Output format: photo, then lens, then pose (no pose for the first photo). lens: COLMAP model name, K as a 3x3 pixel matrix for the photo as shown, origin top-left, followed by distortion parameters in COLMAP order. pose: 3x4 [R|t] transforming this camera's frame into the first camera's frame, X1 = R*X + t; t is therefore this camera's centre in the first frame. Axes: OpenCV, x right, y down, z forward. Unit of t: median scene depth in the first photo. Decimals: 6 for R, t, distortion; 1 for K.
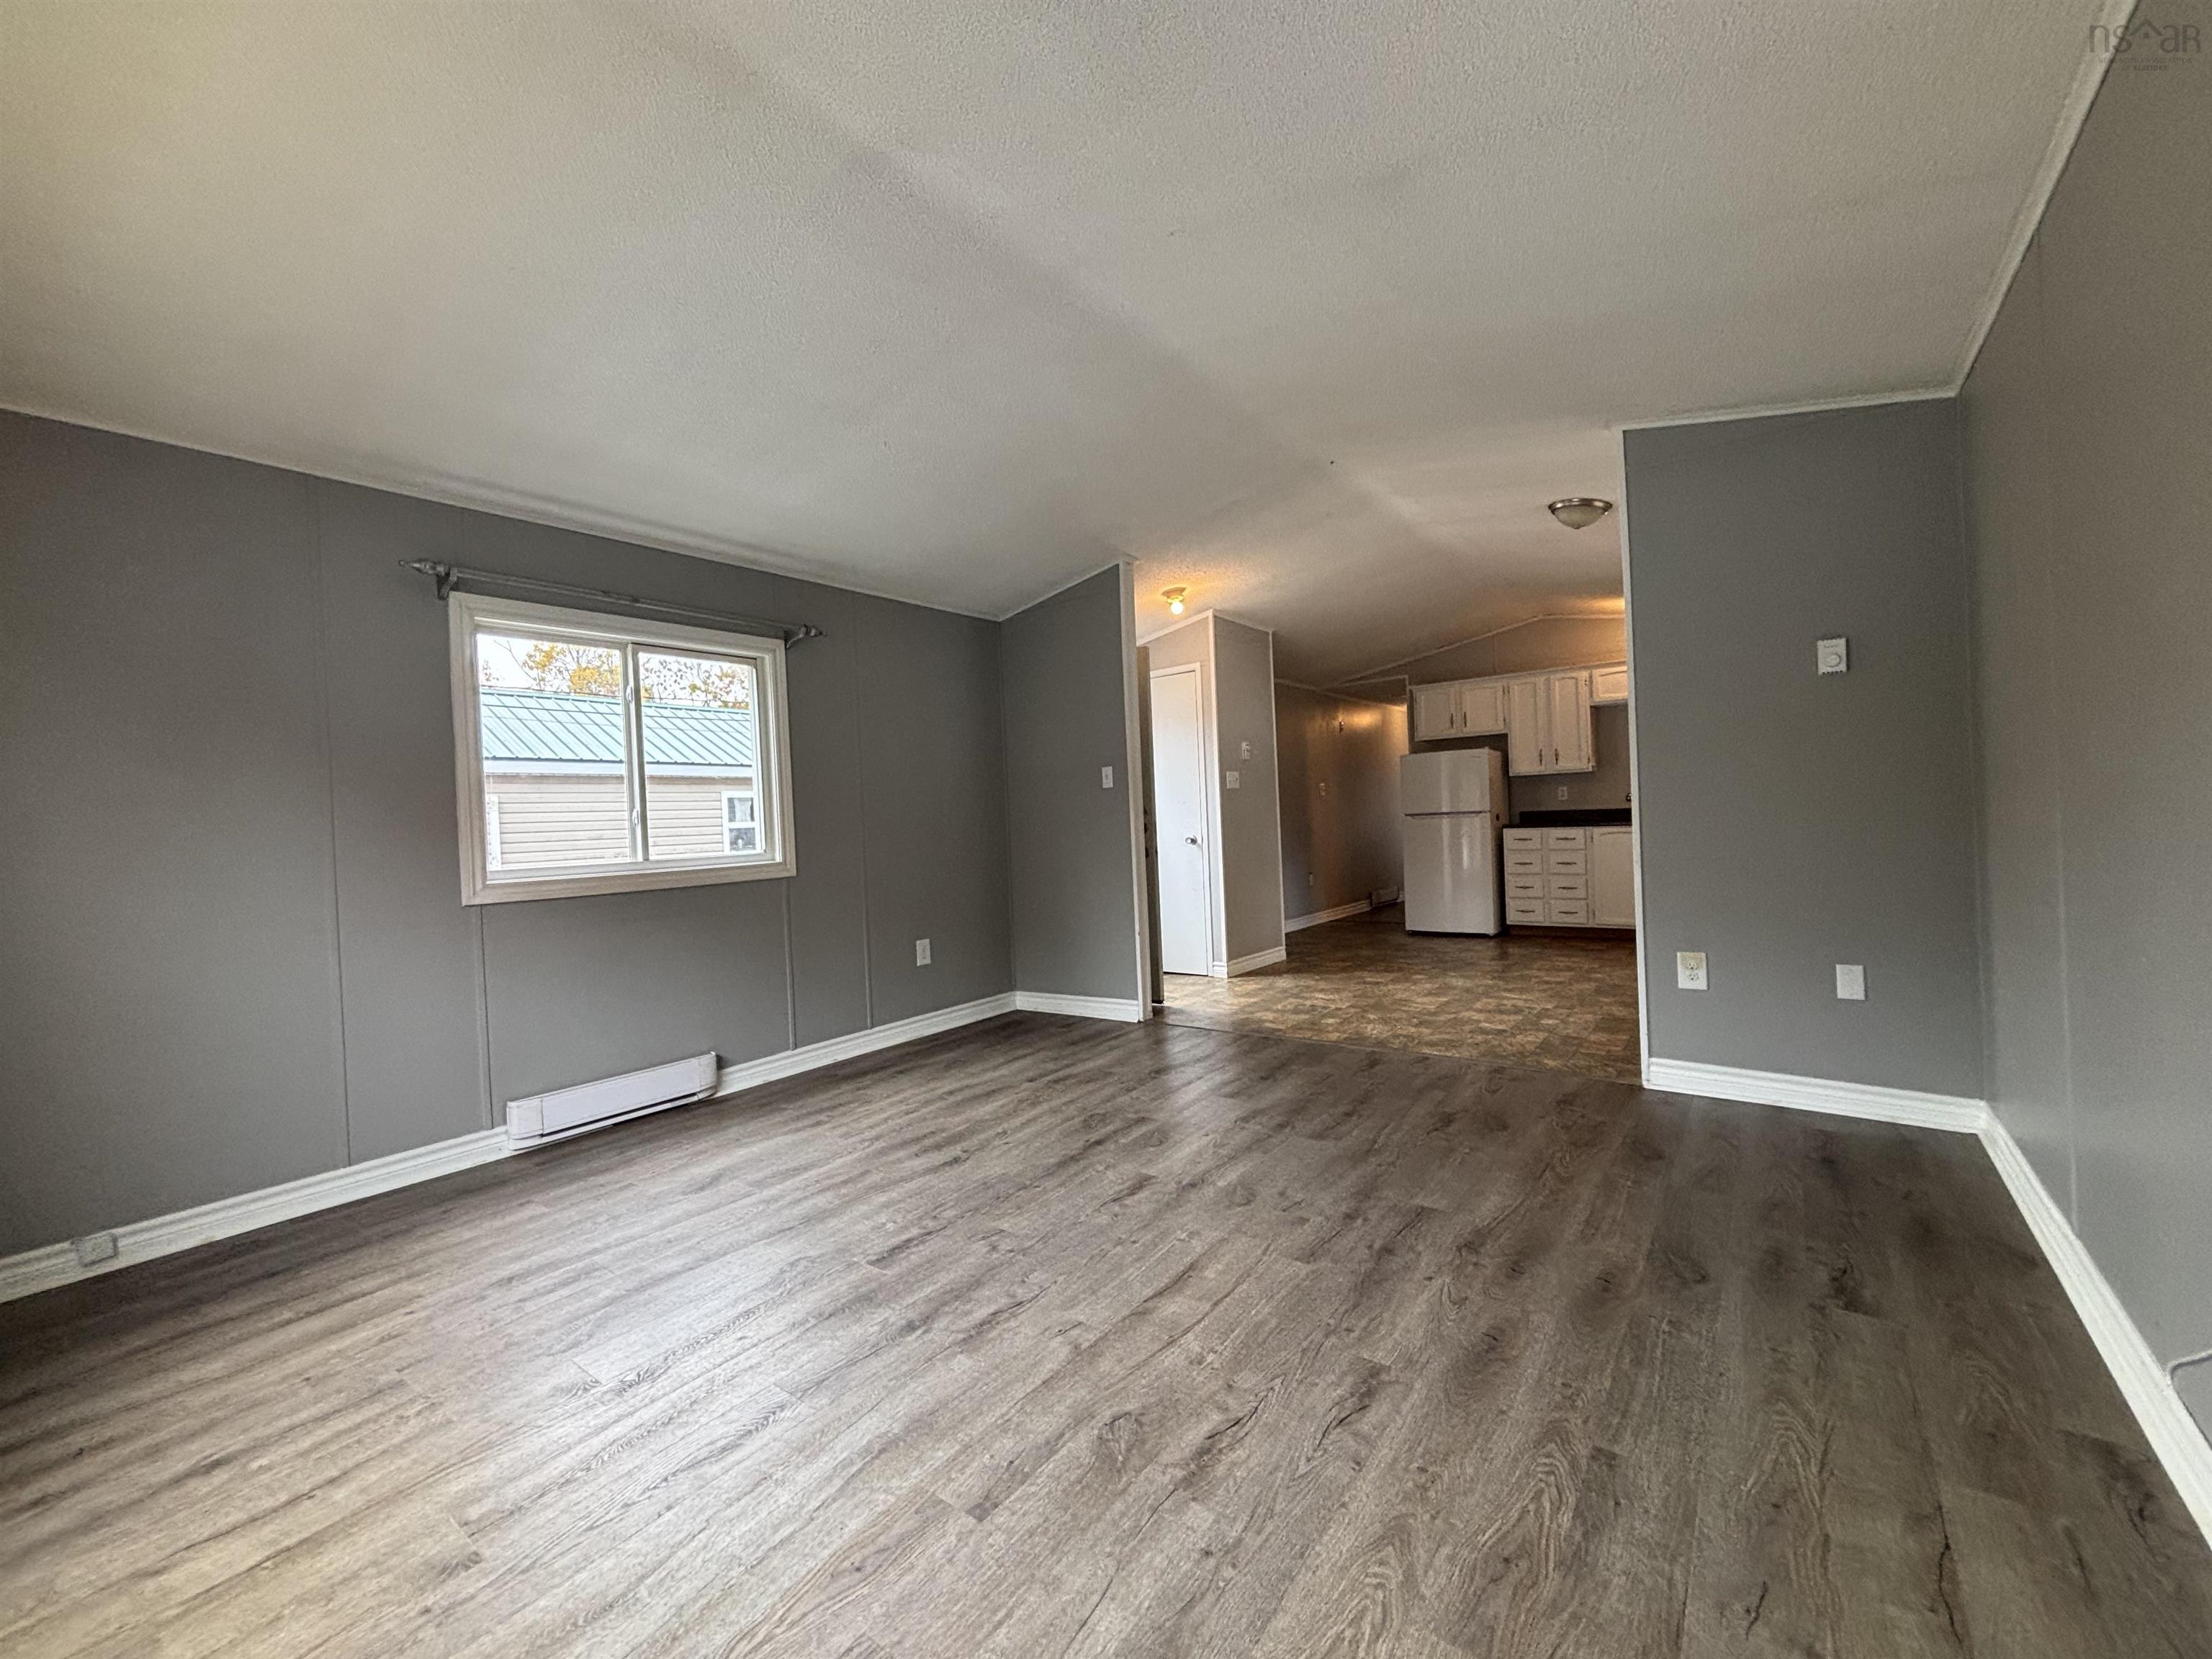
lens RADIAL K [[894.7, 0, 1106.0], [0, 894.7, 832.2], [0, 0, 1]] dist [0.002690, -0.000560]
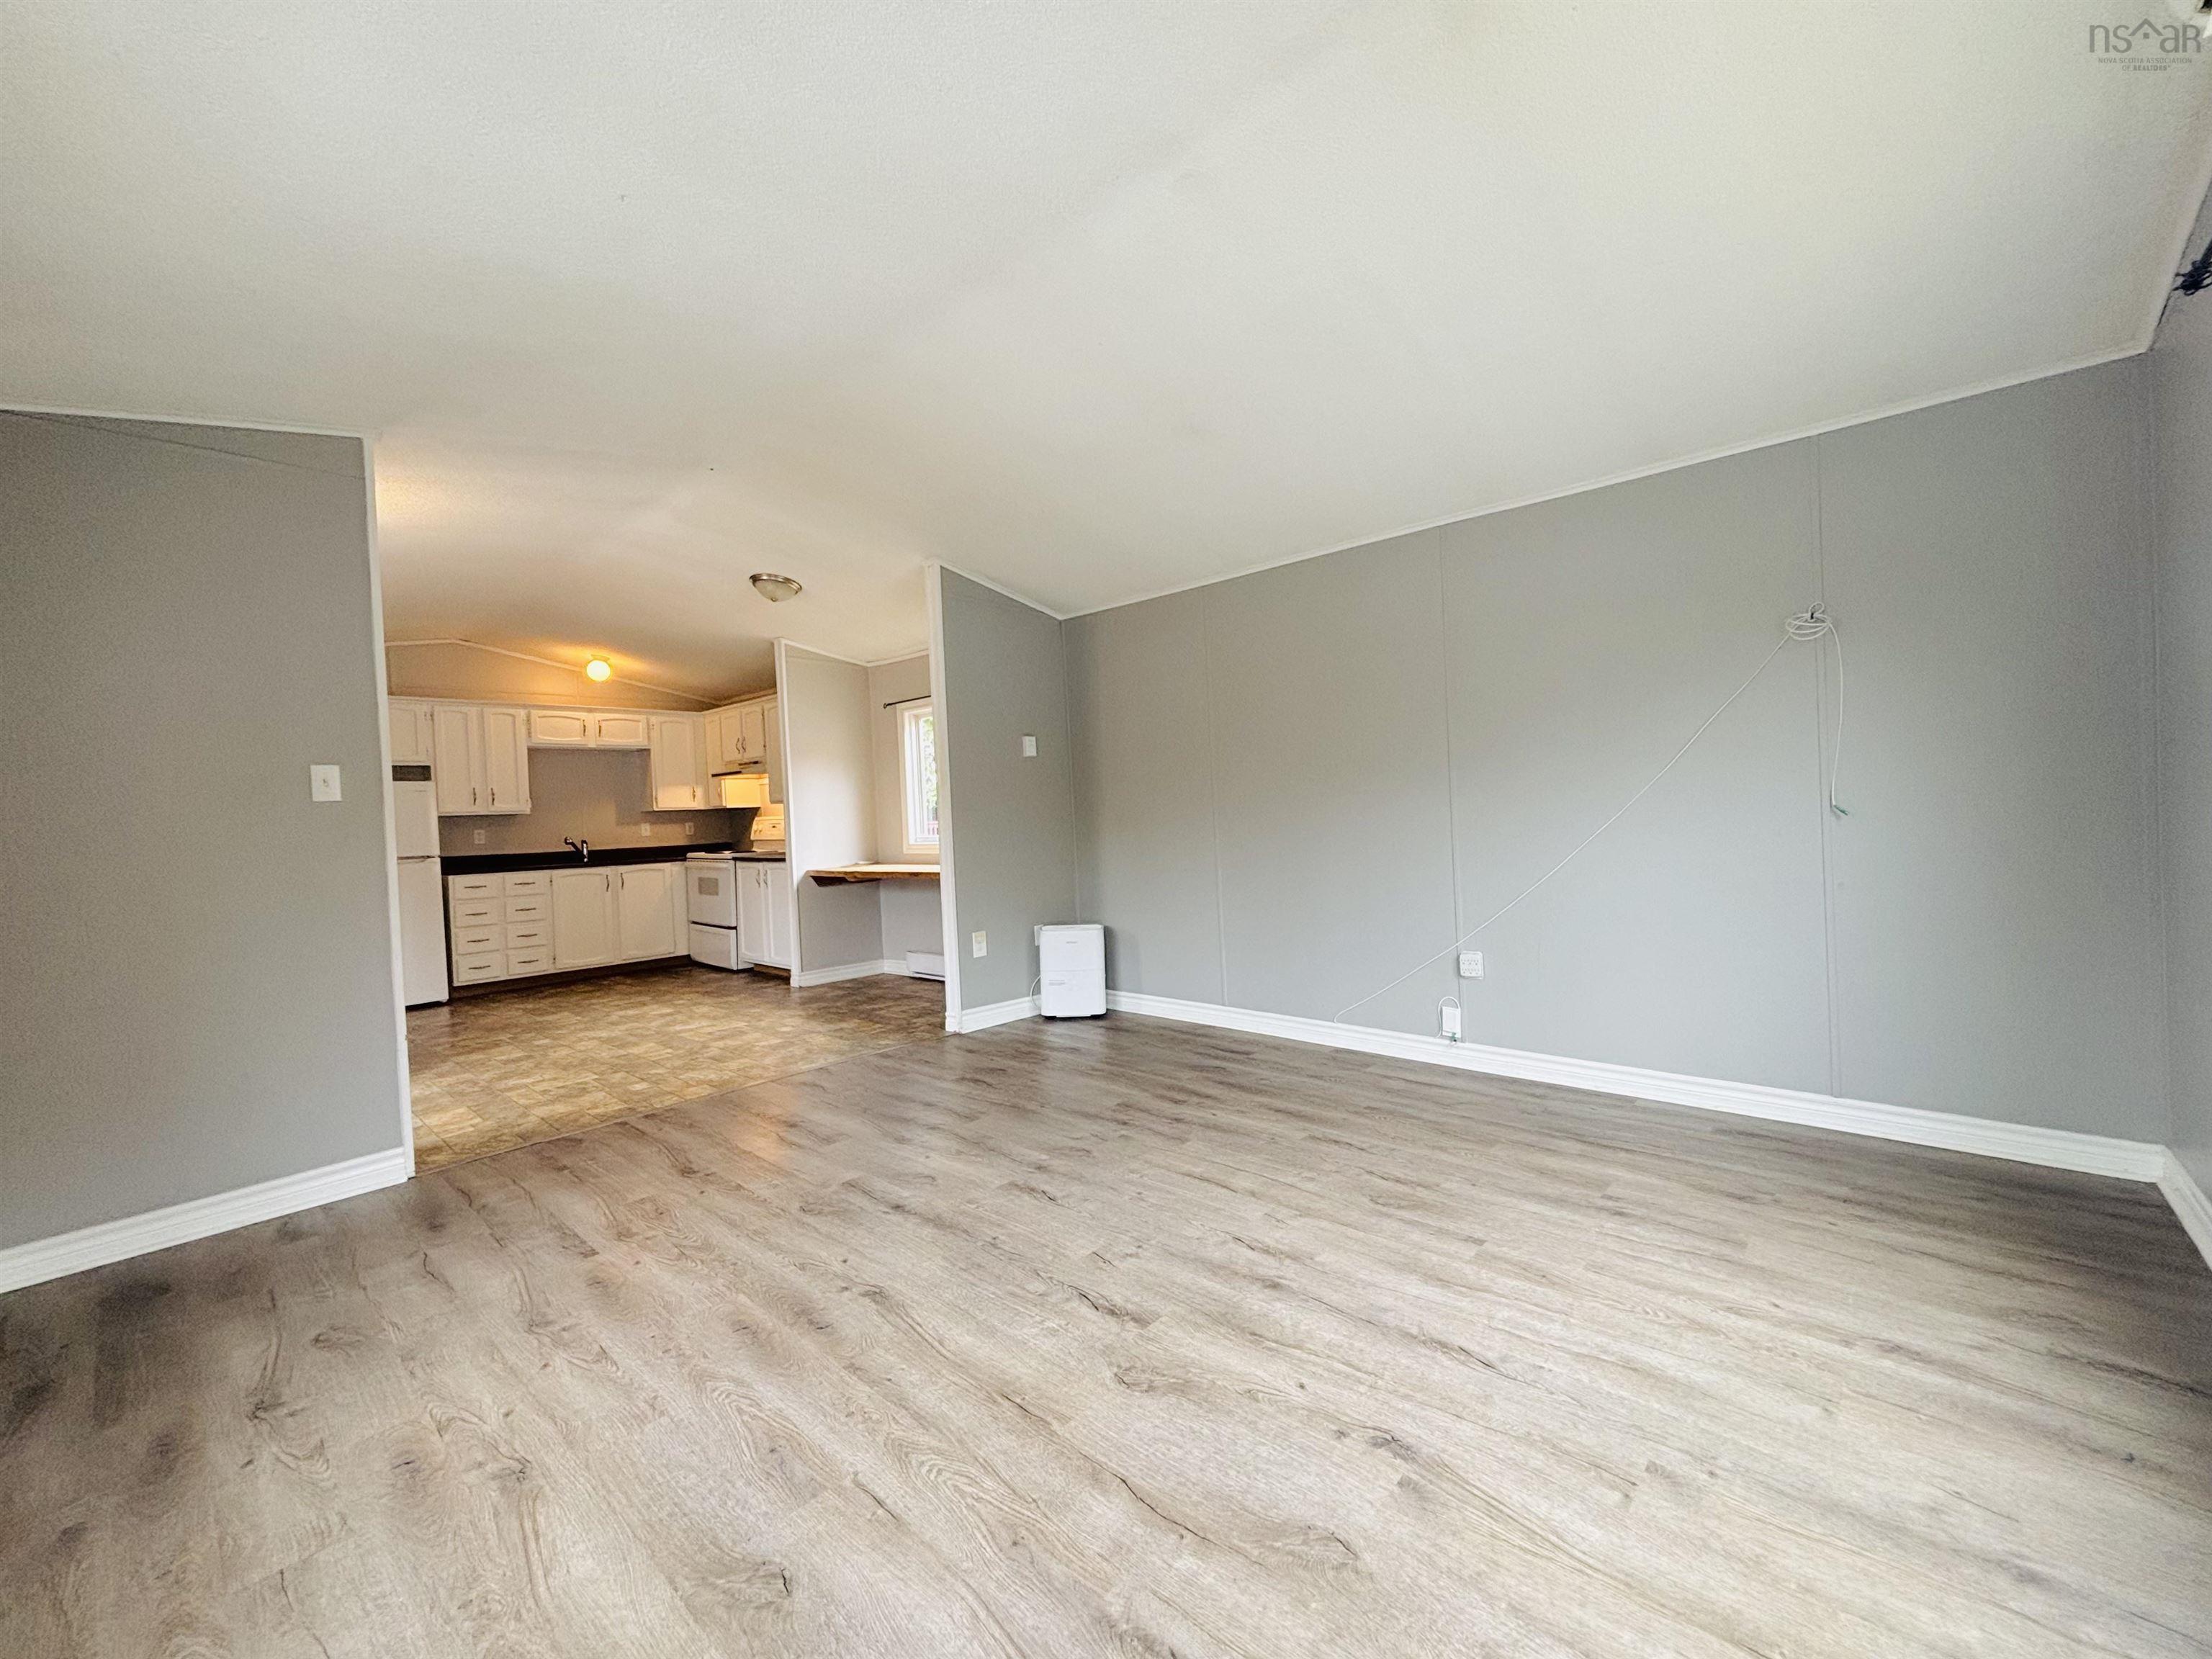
lens RADIAL K [[894.7, 0, 1100.0], [0, 894.7, 824.0], [0, 0, 1]] dist [0.002690, -0.000560]
pose [[0.093448, 0.028931, 0.995204, -0.816103], [0.050664, 0.998145, -0.033774, 0.015292], [-0.994334, 0.053577, 0.091809, 0.665781]]
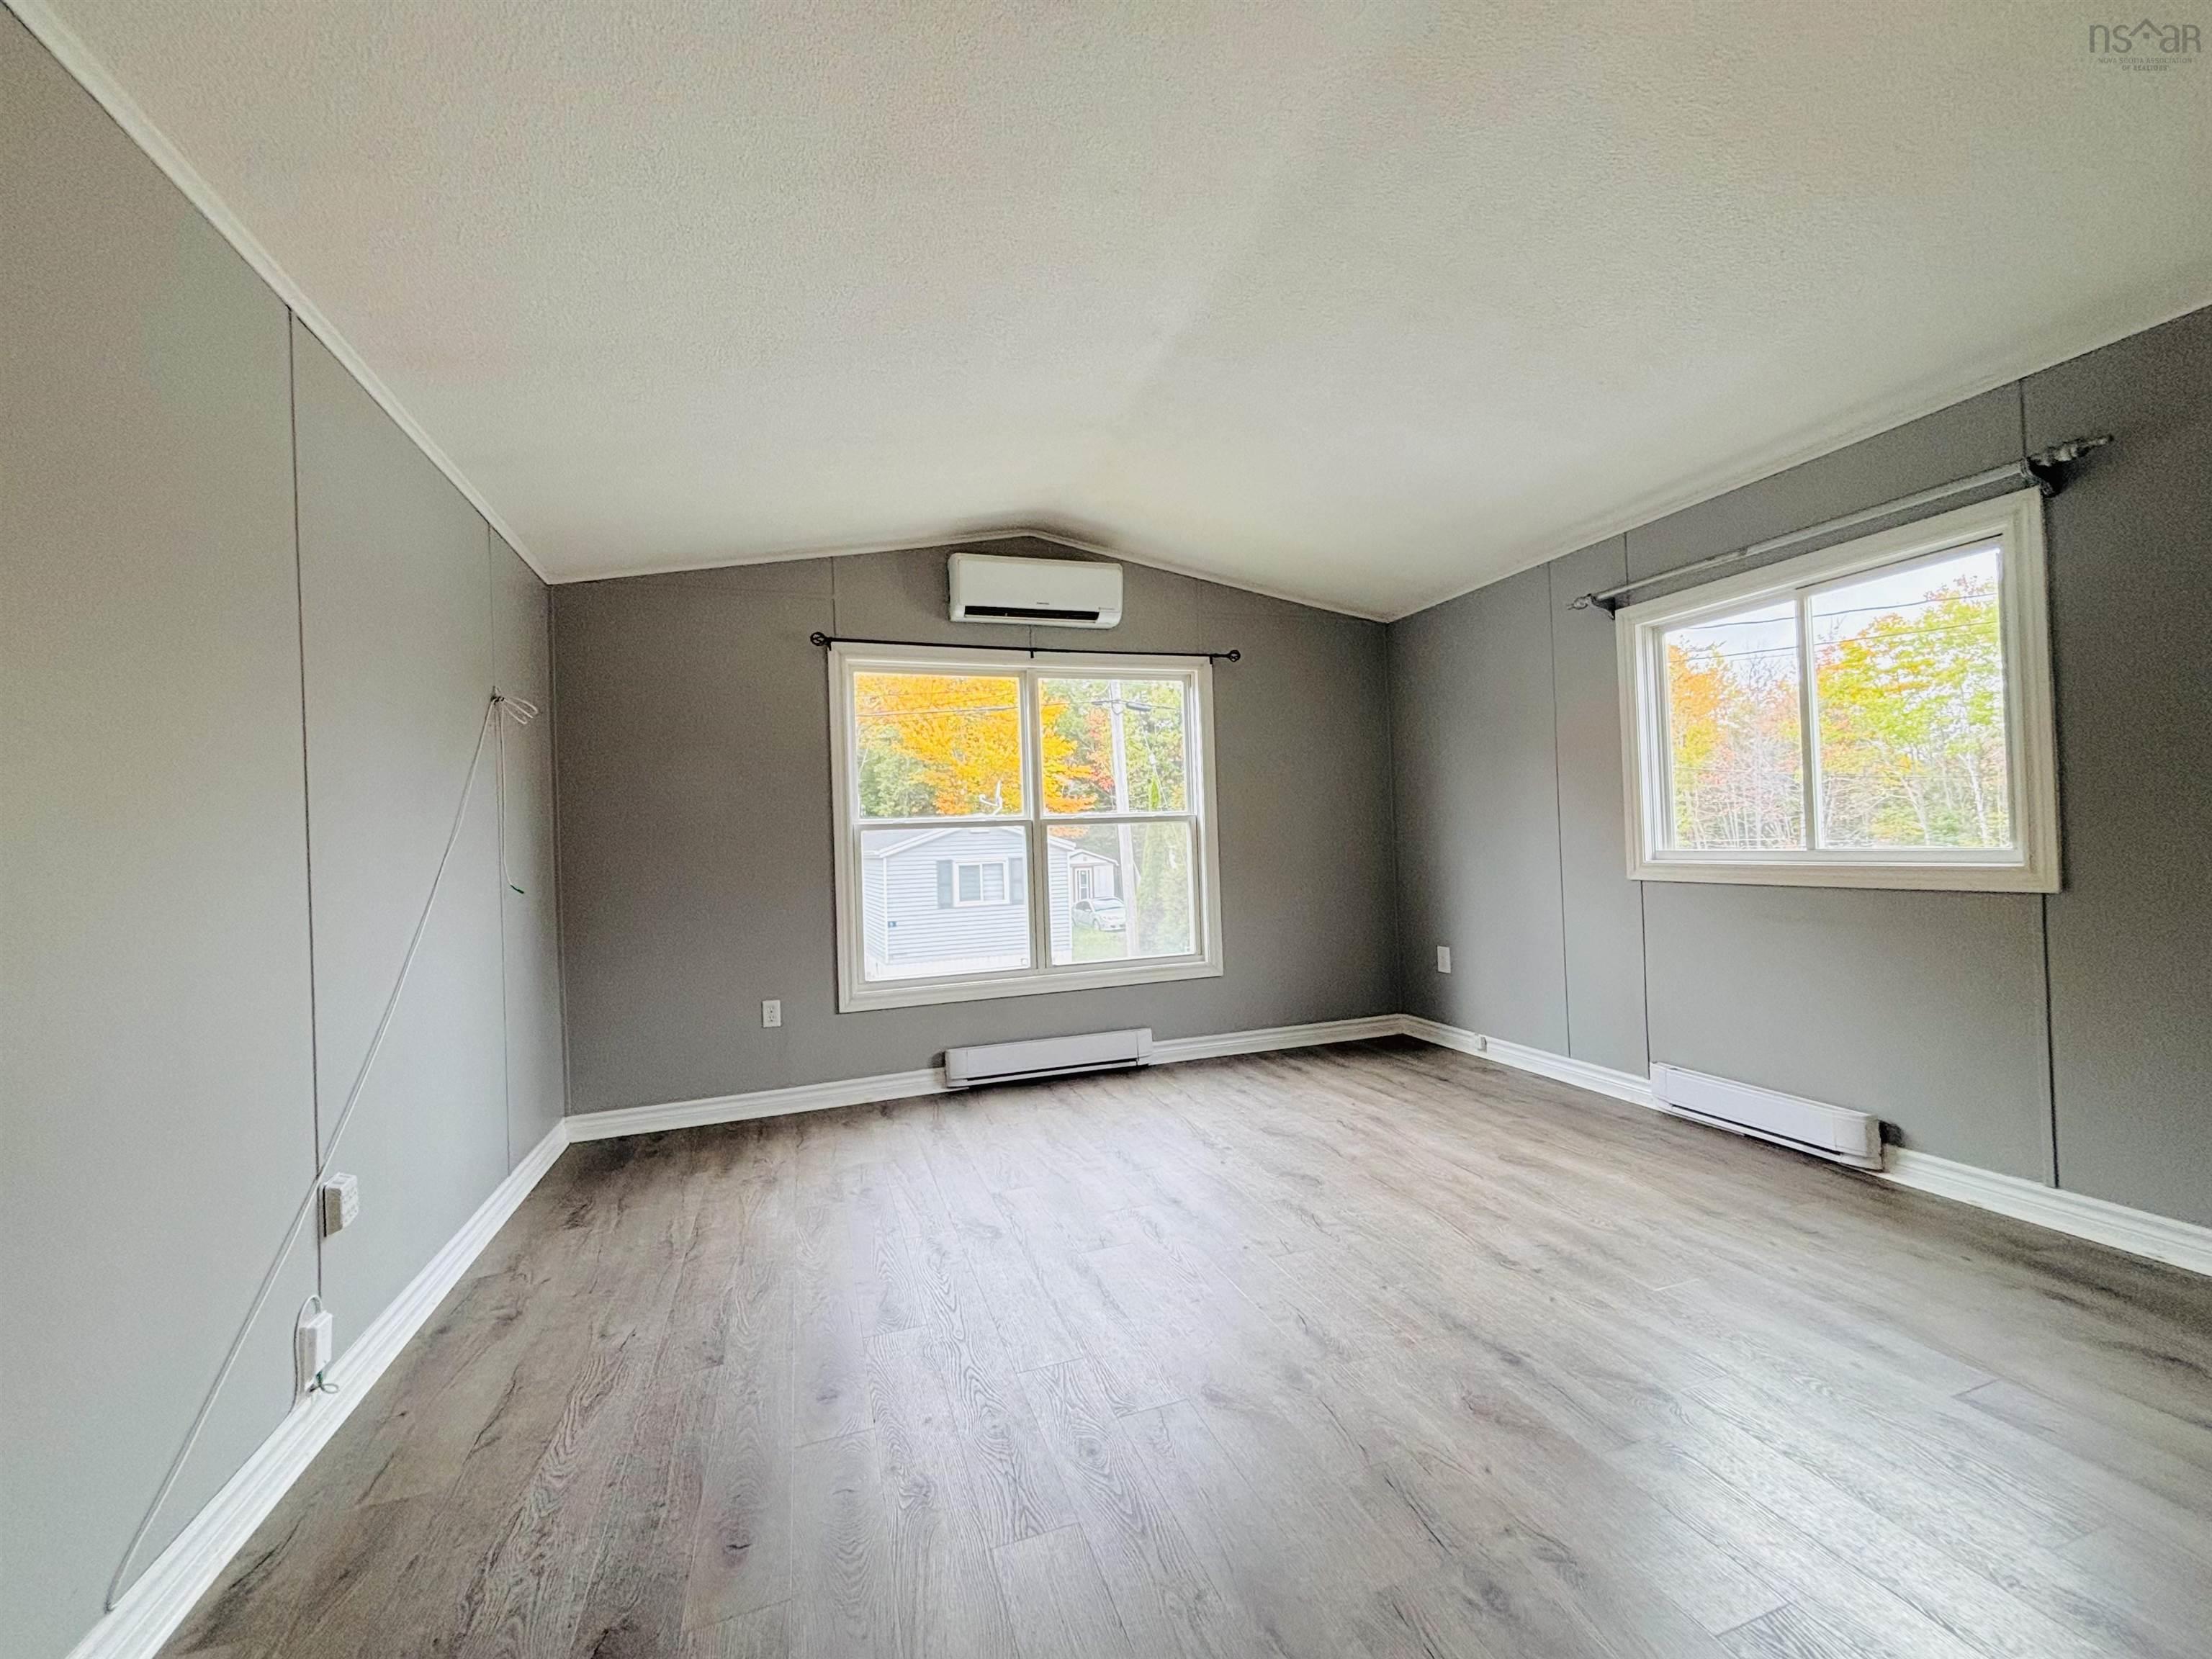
lens RADIAL K [[894.7, 0, 1111.2], [0, 894.7, 822.2], [0, 0, 1]] dist [0.002690, -0.000560]
pose [[-0.548023, 0.049878, -0.834975, 0.613366], [0.050014, 0.998389, 0.026814, -0.056747], [0.834967, -0.027066, -0.549635, 1.057089]]
